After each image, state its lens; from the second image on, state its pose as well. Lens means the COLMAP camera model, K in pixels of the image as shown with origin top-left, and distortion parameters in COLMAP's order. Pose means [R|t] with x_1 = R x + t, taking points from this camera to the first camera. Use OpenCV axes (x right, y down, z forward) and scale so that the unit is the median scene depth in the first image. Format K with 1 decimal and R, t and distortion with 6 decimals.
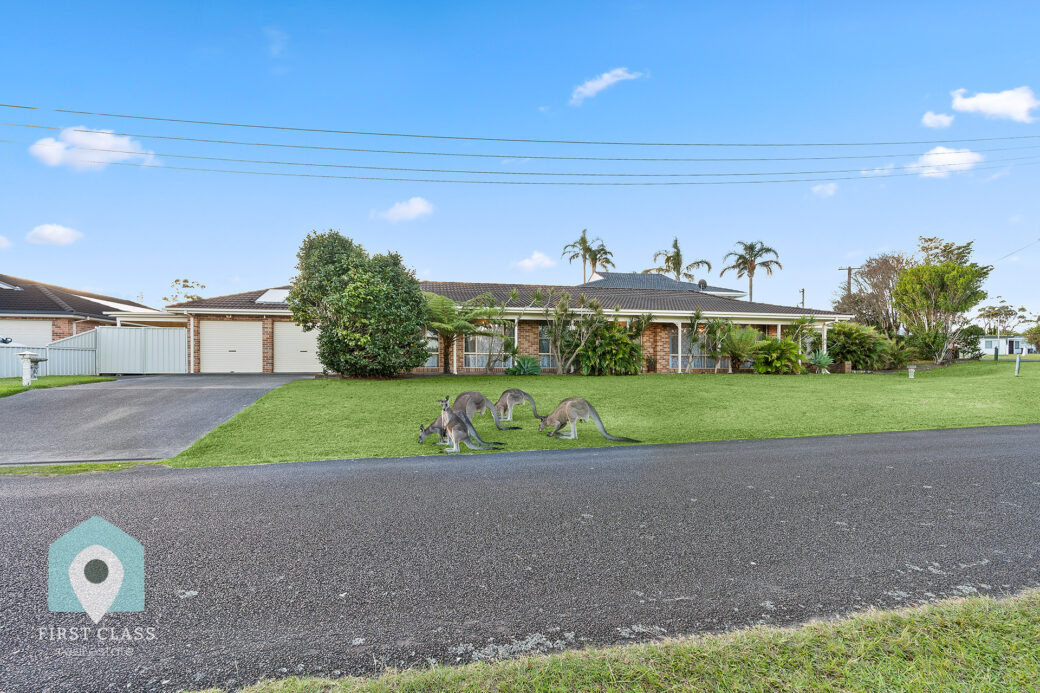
lens RADIAL K [[475.1, 0, 524.8], [0, 475.1, 348.8], [0, 0, 1]] dist [-0.005267, -0.001358]
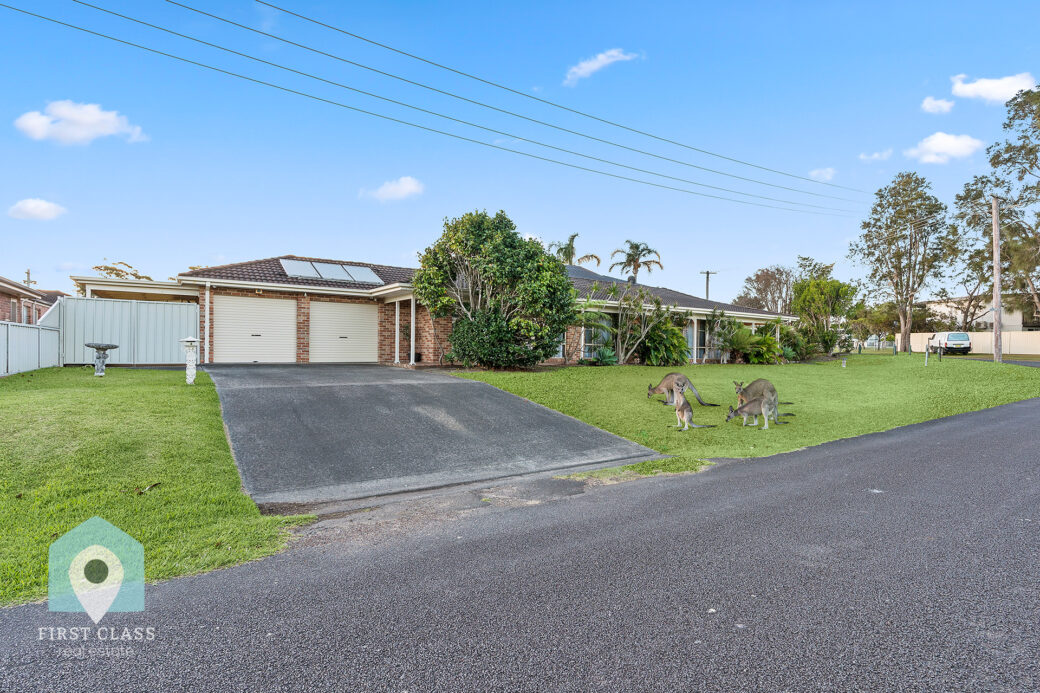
lens RADIAL K [[512.2, 0, 519.8], [0, 512.2, 347.6], [0, 0, 1]] dist [0.000096, 0.000004]
pose [[0.916976, 0.012309, 0.398753, -0.547636], [-0.023091, 0.999486, 0.022248, -0.003965], [-0.398274, -0.029609, 0.916788, 0.041517]]
